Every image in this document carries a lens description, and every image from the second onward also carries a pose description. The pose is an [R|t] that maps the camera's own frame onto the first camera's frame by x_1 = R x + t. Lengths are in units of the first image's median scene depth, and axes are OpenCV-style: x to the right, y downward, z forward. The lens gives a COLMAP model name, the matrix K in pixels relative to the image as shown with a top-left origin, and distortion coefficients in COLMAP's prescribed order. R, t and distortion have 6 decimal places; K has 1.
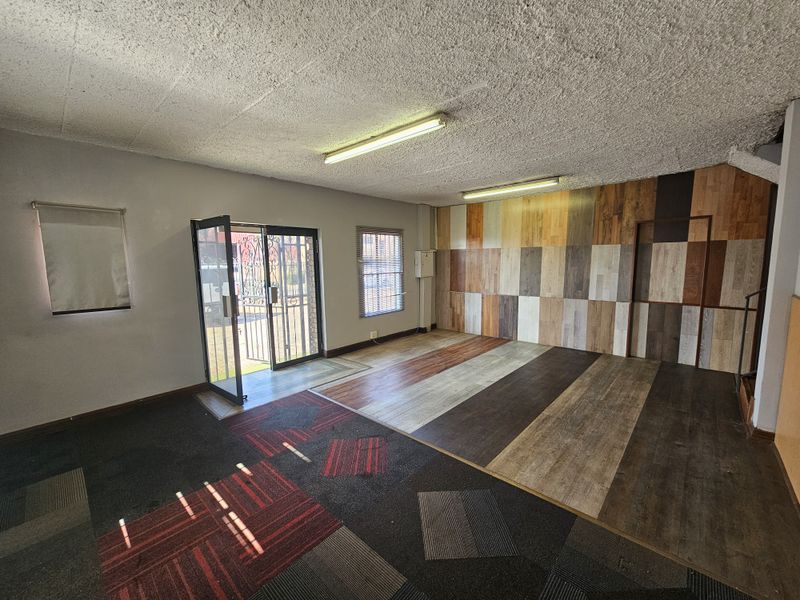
lens RADIAL K [[328.9, 0, 398.2], [0, 328.9, 301.1], [0, 0, 1]] dist [-0.002439, 0.001660]
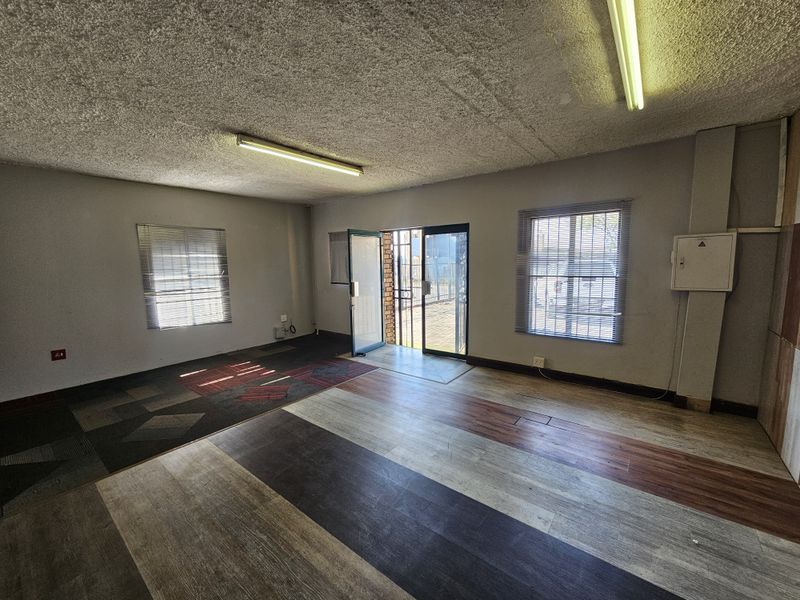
lens RADIAL K [[328.9, 0, 399.2], [0, 328.9, 299.2], [0, 0, 1]] dist [-0.002439, 0.001660]
pose [[0.075909, 0.127868, -0.988882, 0.715010], [-0.107436, 0.987019, 0.119380, -0.101189], [0.991310, 0.097180, 0.088662, 0.774279]]
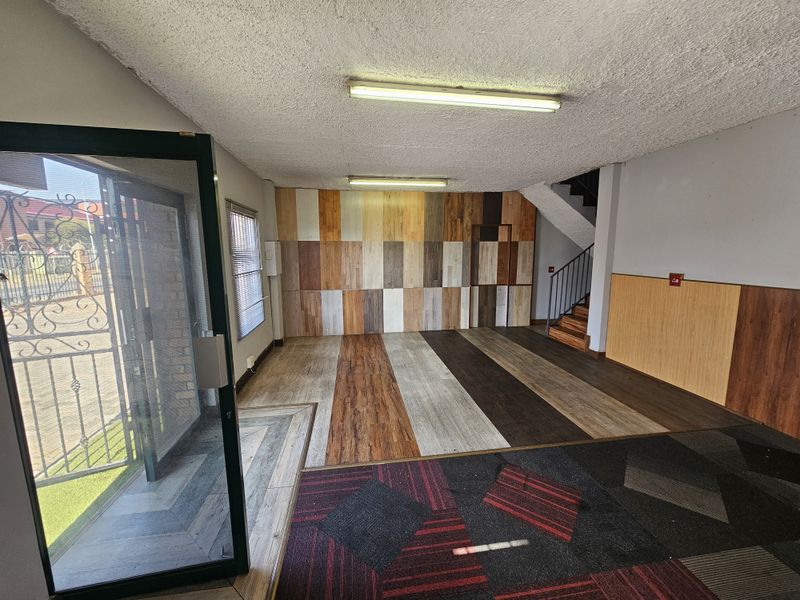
lens RADIAL K [[328.9, 0, 401.6], [0, 328.9, 299.7], [0, 0, 1]] dist [-0.002439, 0.001660]
pose [[0.628369, -0.102648, 0.771113, -0.483411], [0.093932, 0.994015, 0.055776, -0.043235], [-0.772224, 0.037384, 0.634250, 0.393069]]
